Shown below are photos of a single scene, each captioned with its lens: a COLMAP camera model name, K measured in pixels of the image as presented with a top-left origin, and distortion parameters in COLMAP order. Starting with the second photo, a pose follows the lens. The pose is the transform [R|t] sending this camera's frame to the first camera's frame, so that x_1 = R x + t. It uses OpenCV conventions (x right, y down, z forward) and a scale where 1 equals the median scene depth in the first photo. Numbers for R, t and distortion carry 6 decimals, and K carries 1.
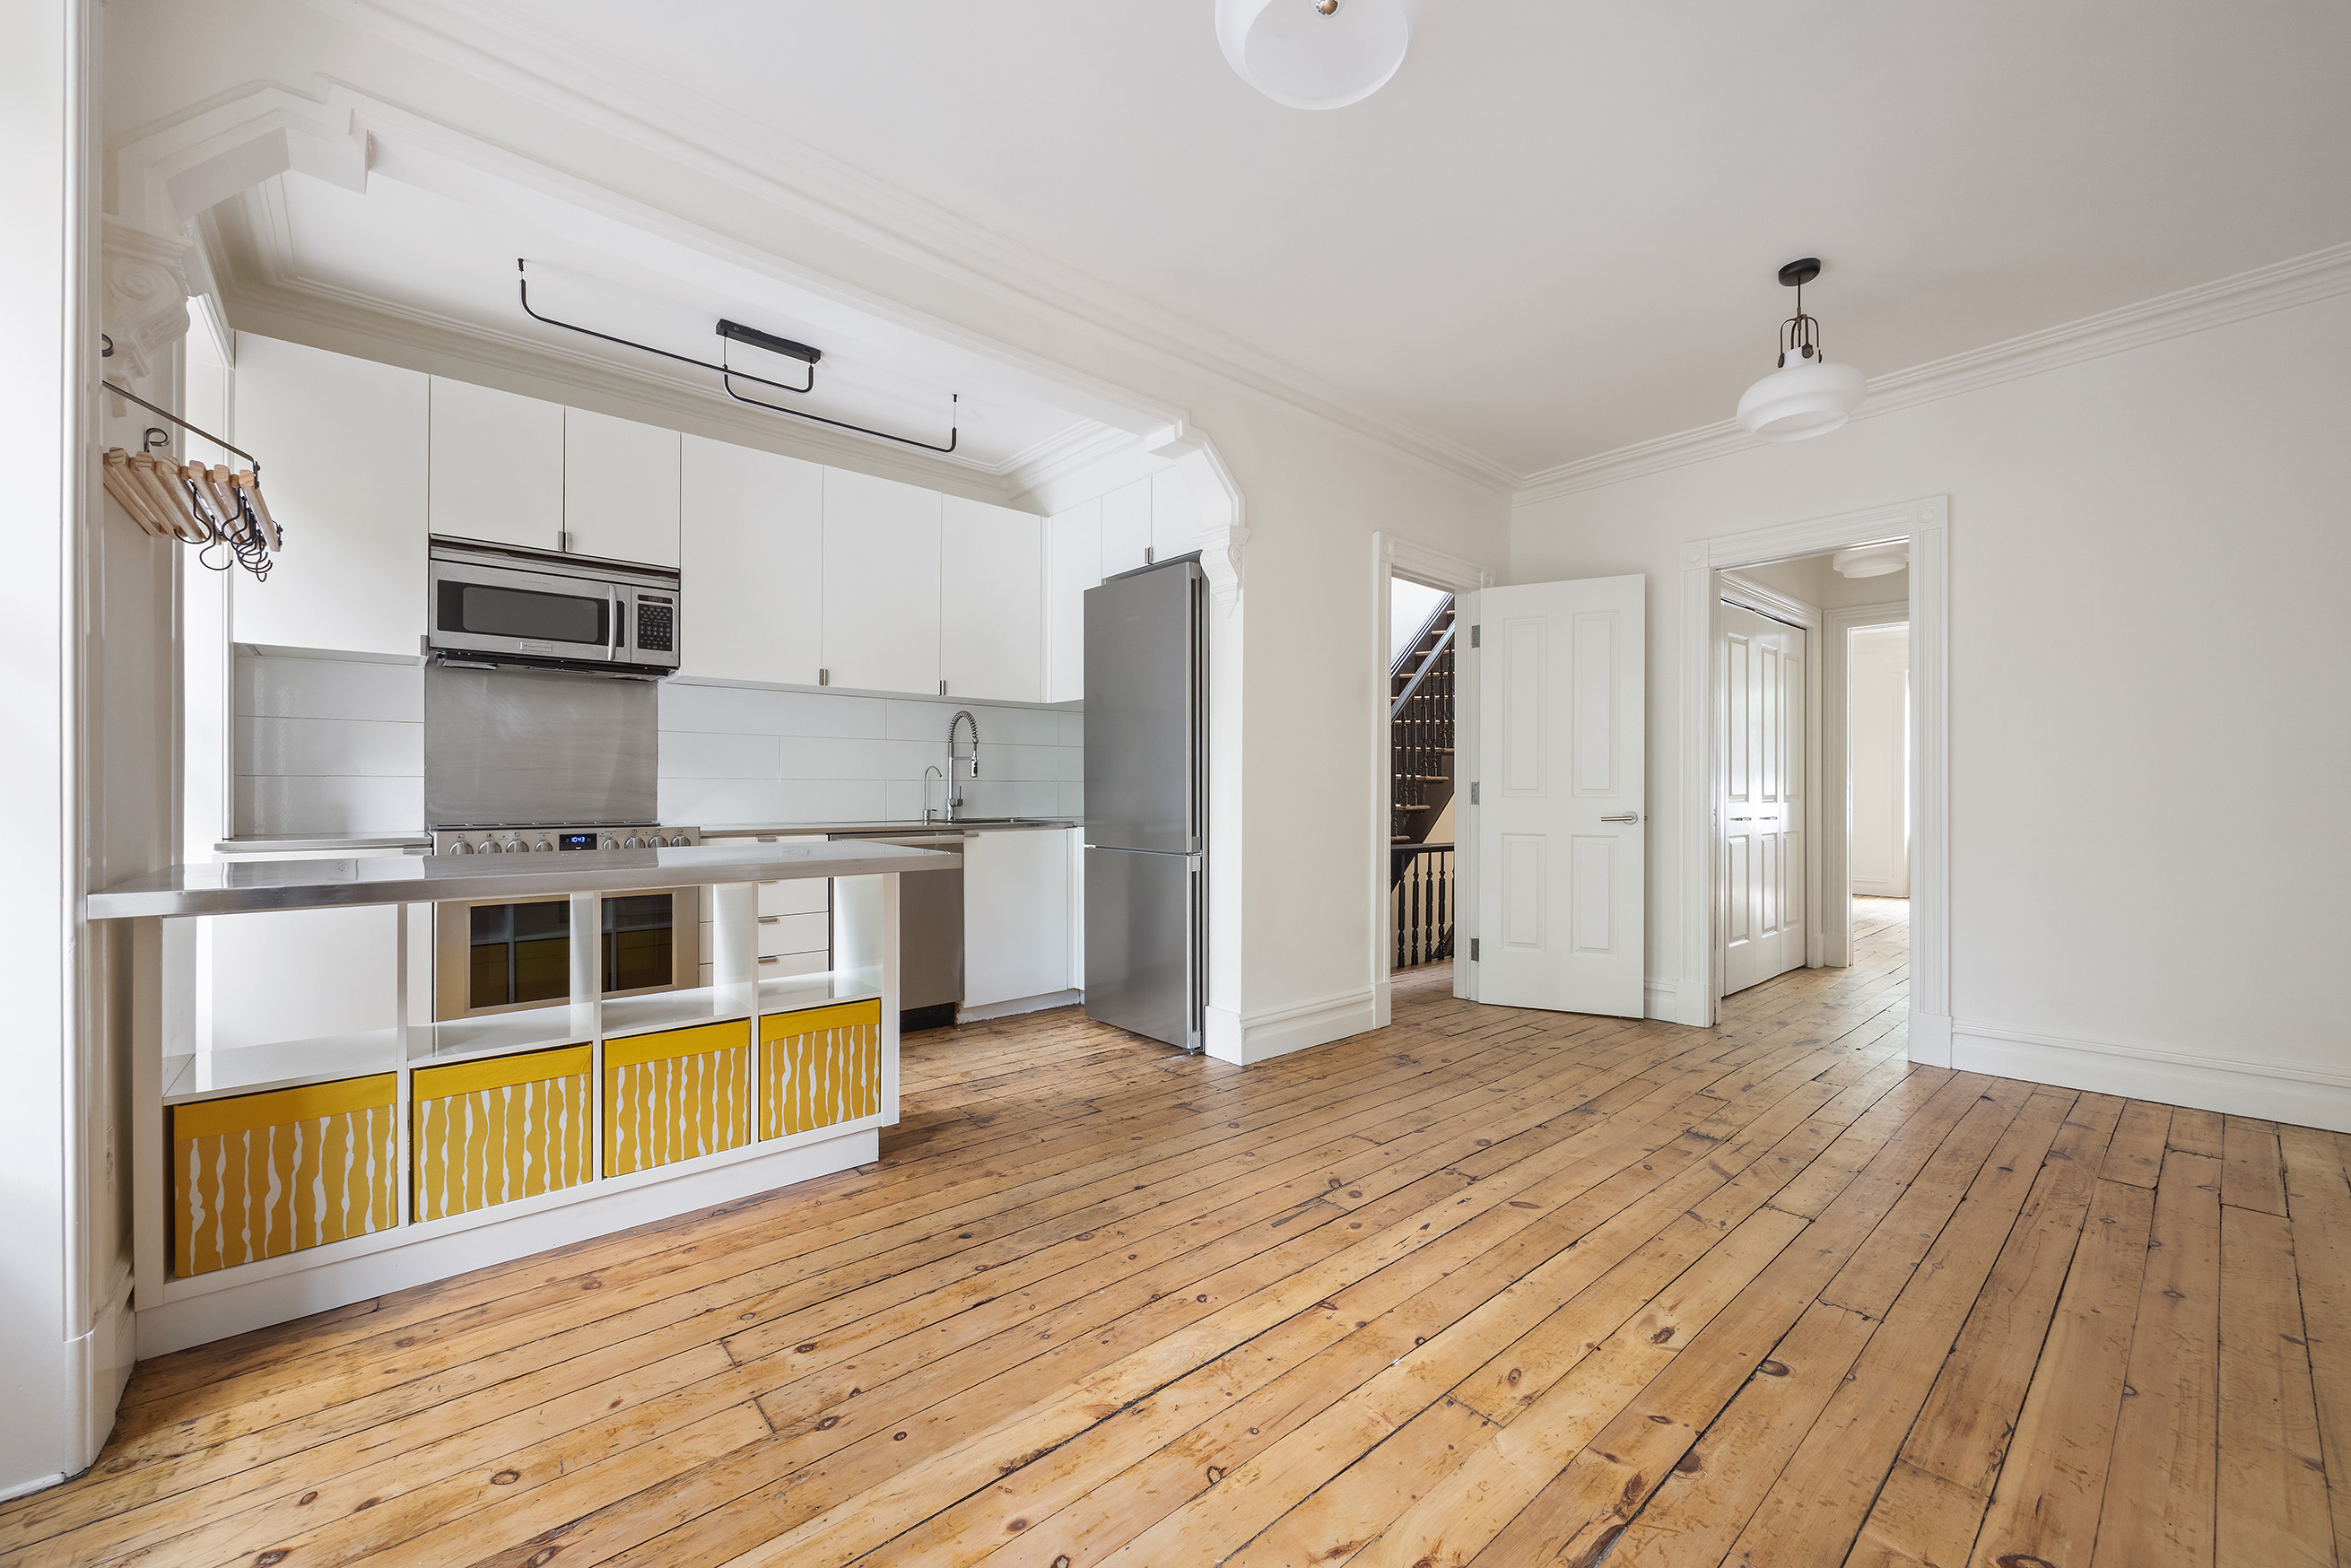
lens RADIAL K [[888.4, 0, 1175.5], [0, 888.4, 784.0], [0, 0, 1]] dist [0.000072, 0.000179]
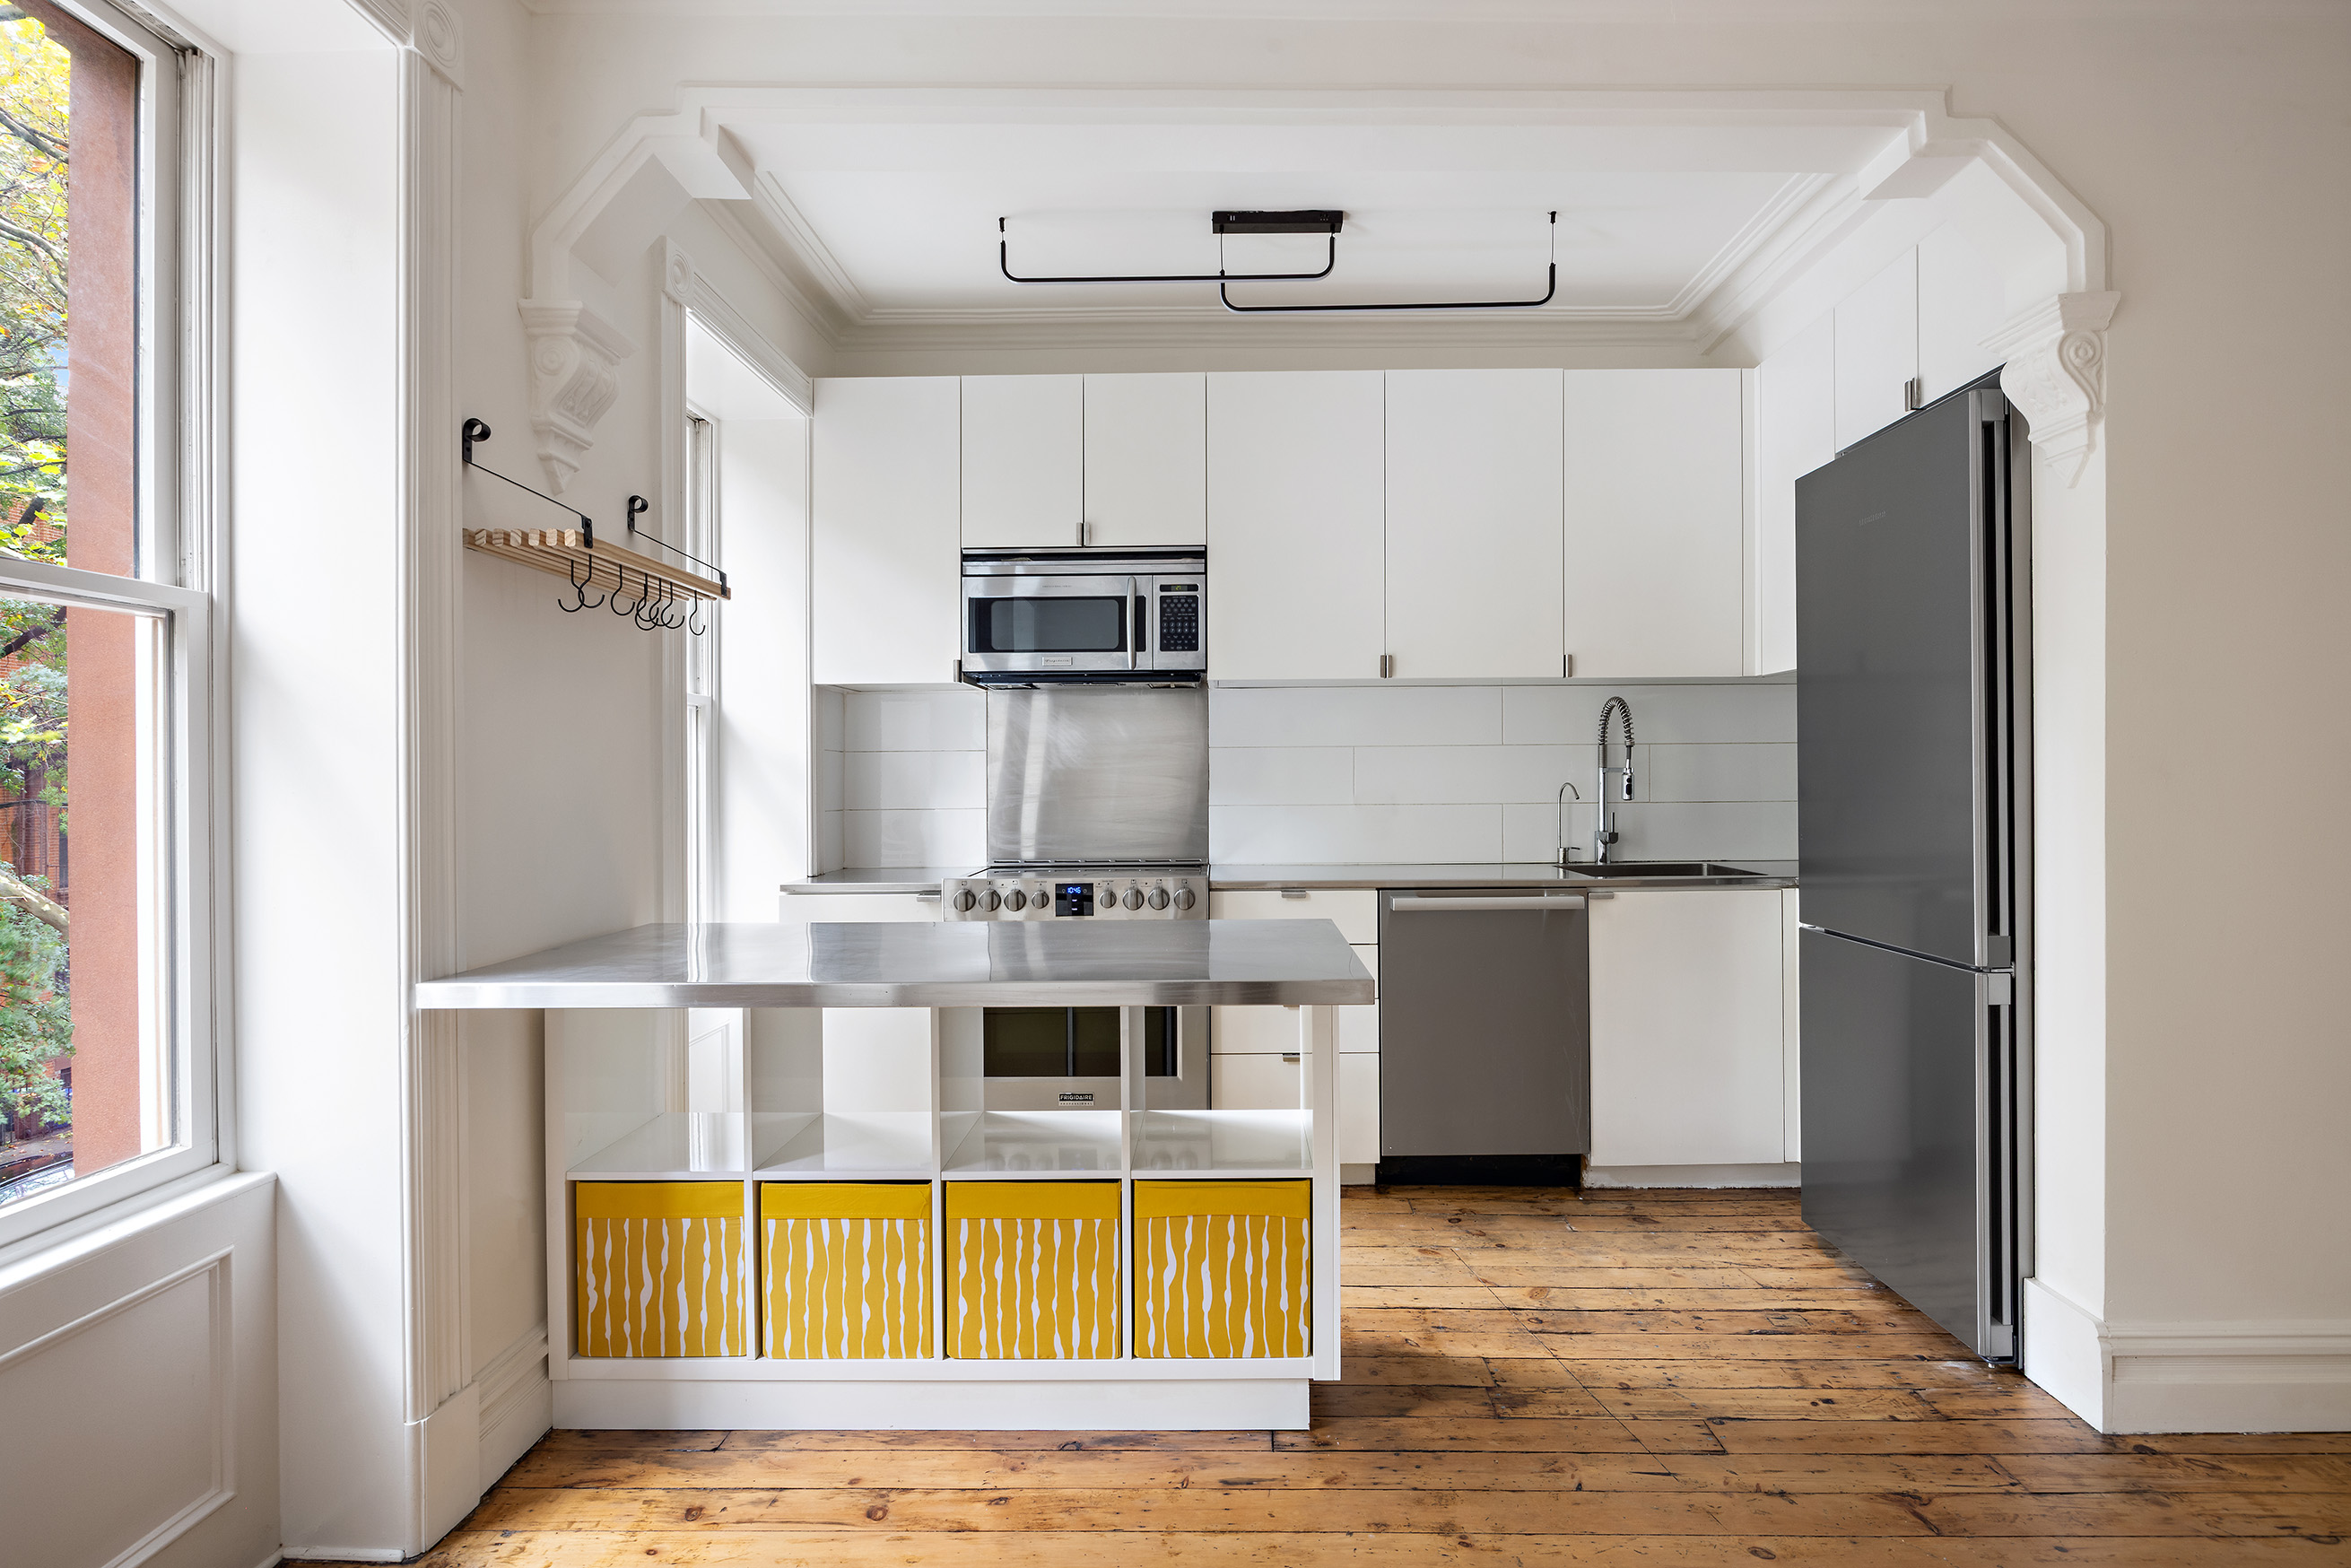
lens RADIAL K [[1161.6, 0, 1175.5], [0, 1161.6, 784.0], [0, 0, 1]] dist [-0.005674, -0.000797]
pose [[0.756819, -0.007664, -0.653580, 0.112858], [0.011546, 0.999932, 0.001645, -0.037361], [0.653523, -0.008791, 0.756856, 0.231887]]
